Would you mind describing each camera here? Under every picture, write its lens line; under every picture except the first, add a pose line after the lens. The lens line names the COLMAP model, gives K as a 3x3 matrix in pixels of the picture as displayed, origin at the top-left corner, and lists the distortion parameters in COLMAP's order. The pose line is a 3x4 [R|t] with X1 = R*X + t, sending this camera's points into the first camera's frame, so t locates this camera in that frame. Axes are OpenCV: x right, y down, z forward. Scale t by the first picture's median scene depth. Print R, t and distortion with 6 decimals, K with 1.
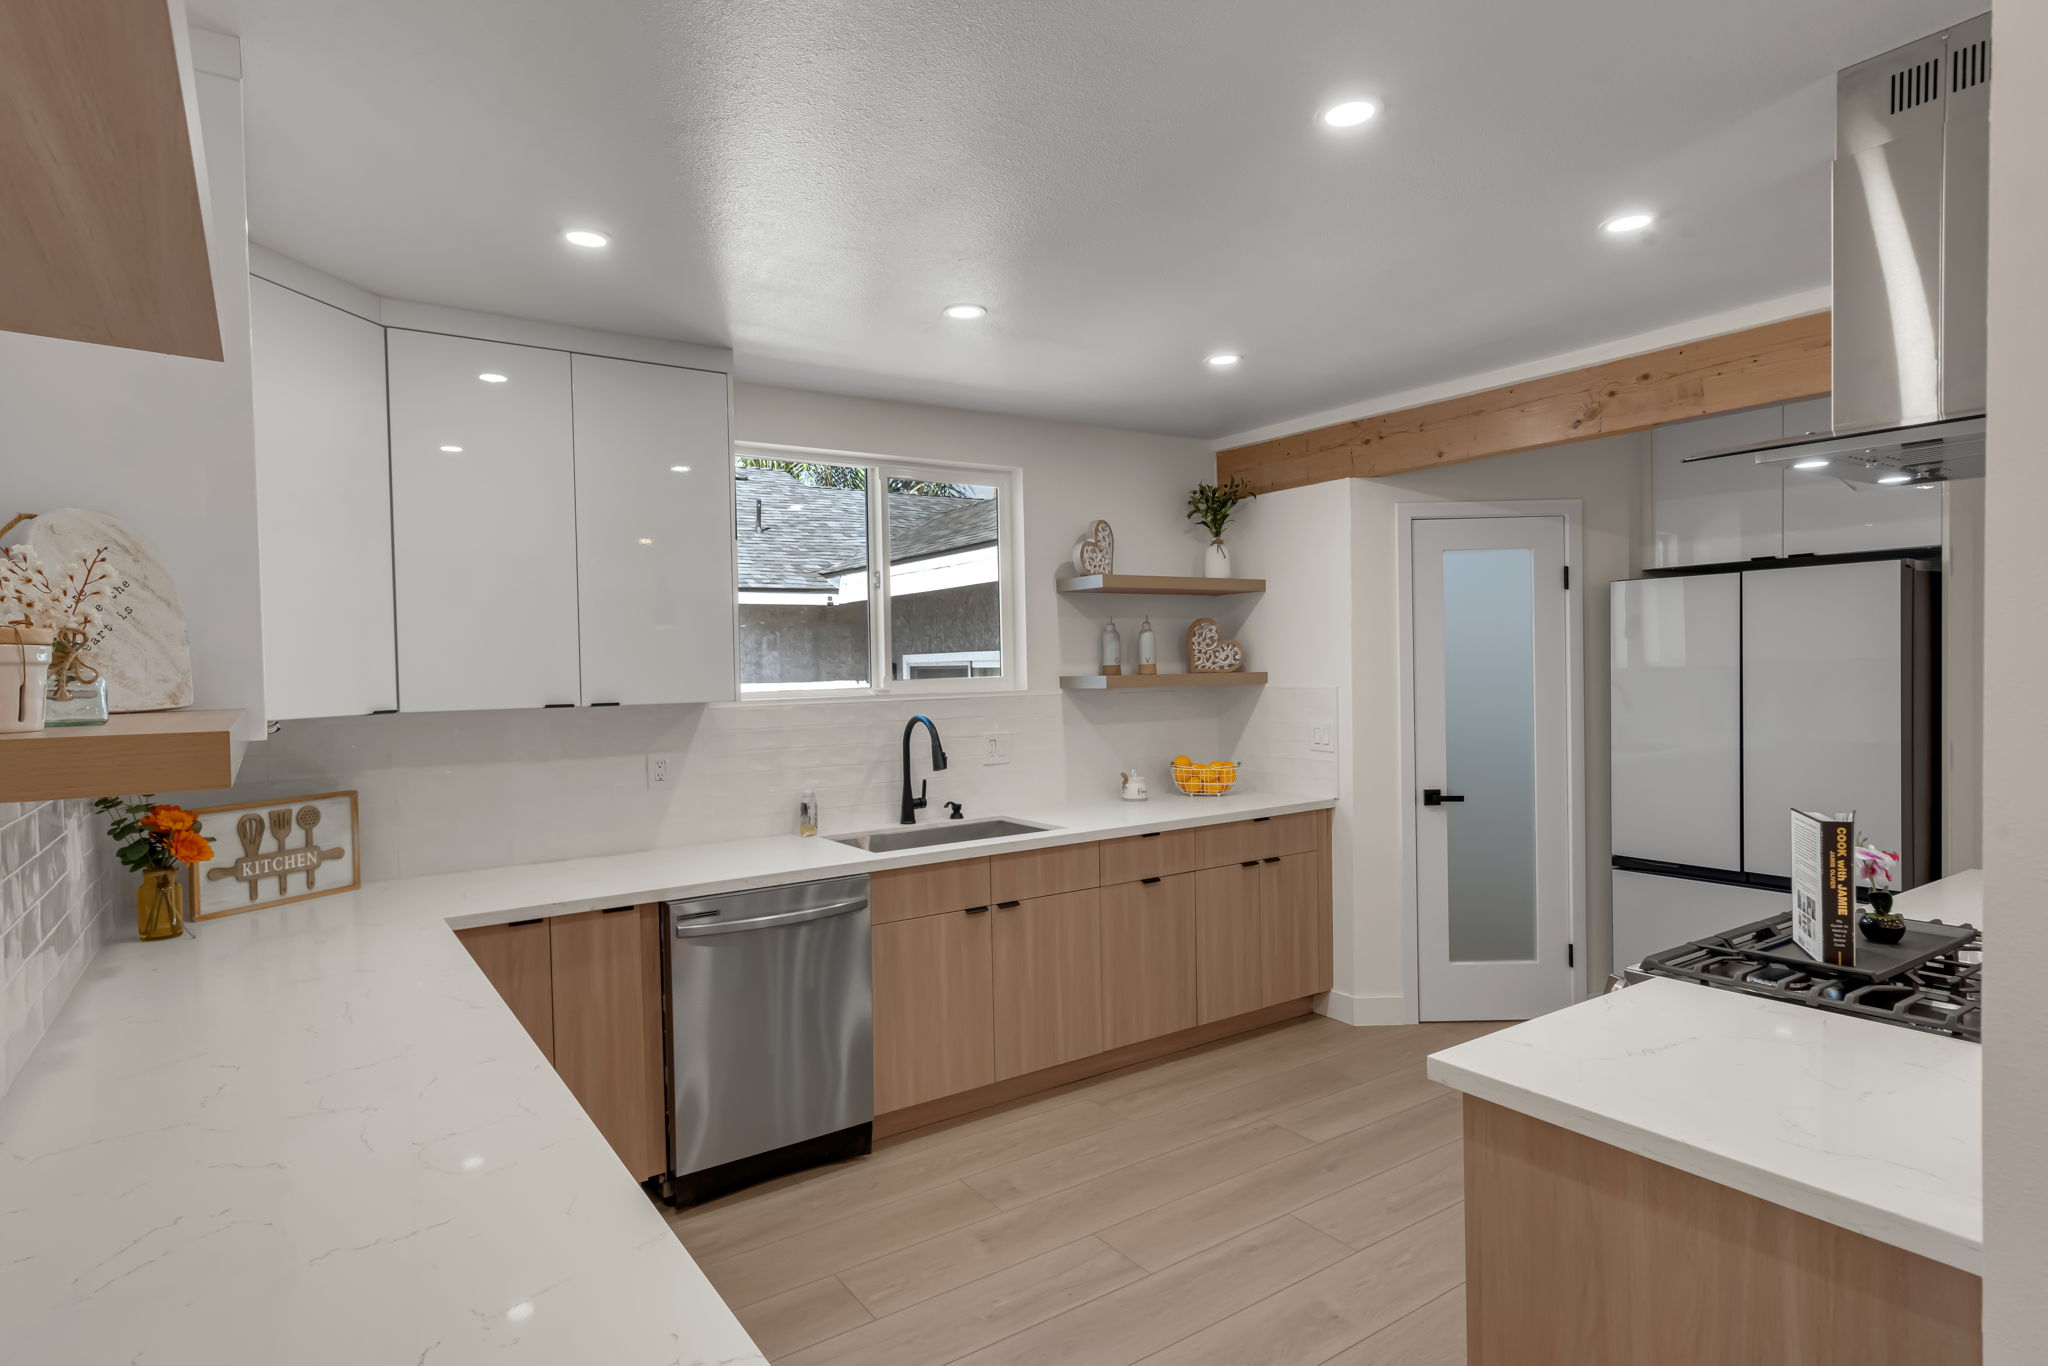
lens RADIAL K [[1072.7, 0, 1024.0], [0, 1072.7, 683.0], [0, 0, 1]] dist [-0.000351, 0.000108]
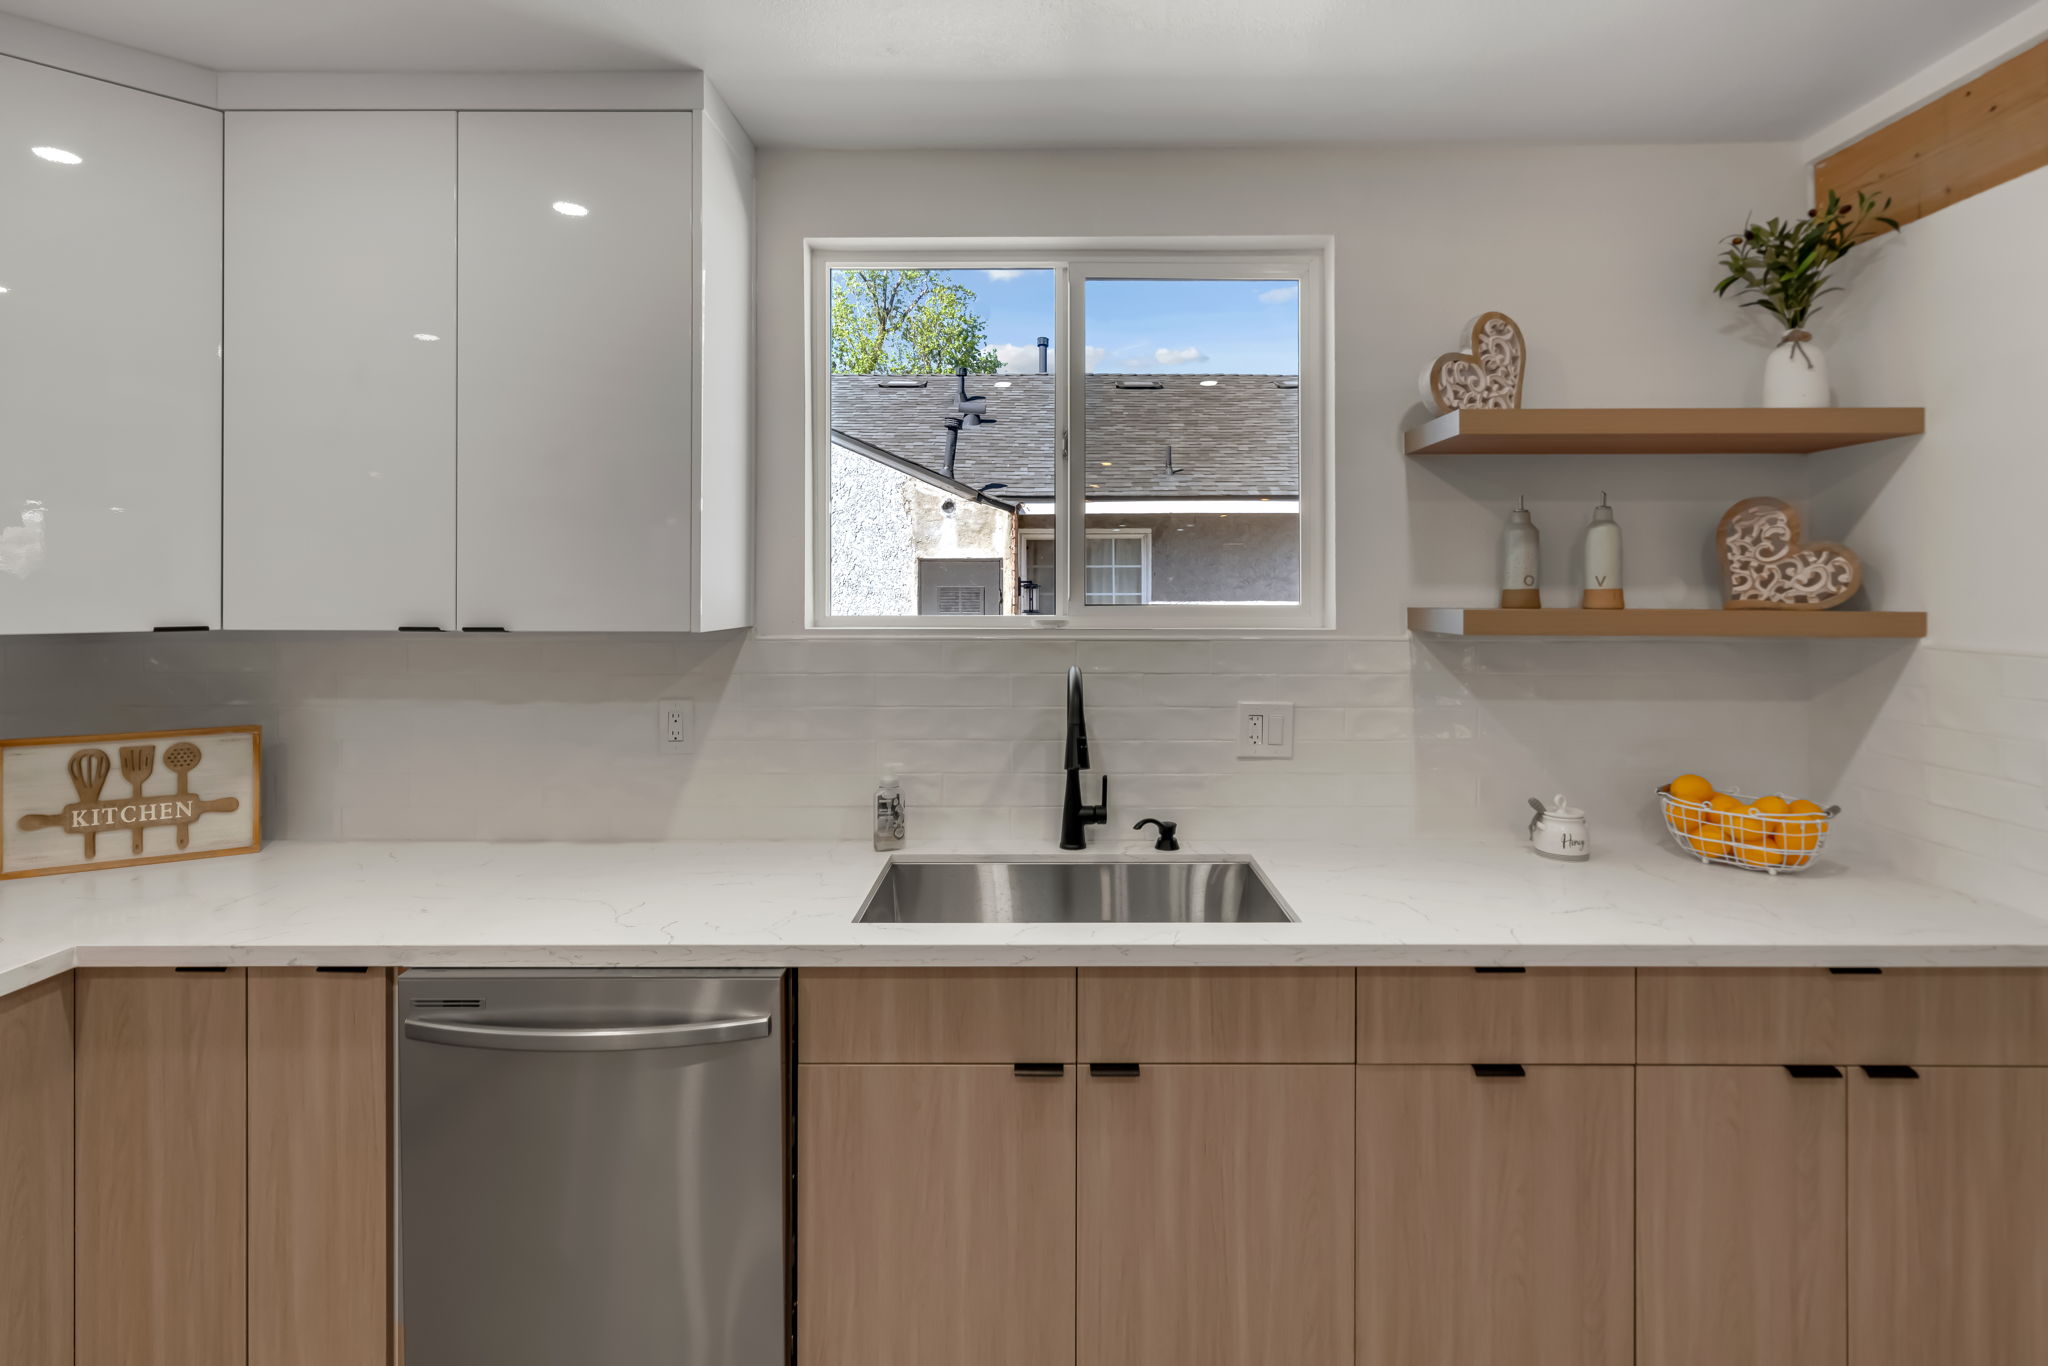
lens RADIAL K [[986.5, 0, 1046.7], [0, 986.5, 586.3], [0, 0, 1]] dist [-0.001416, 0.000210]
pose [[0.822415, 0.019877, -0.568541, 0.187211], [-0.027931, 0.999595, -0.005456, -0.010250], [0.568202, 0.020367, 0.822637, 0.533210]]
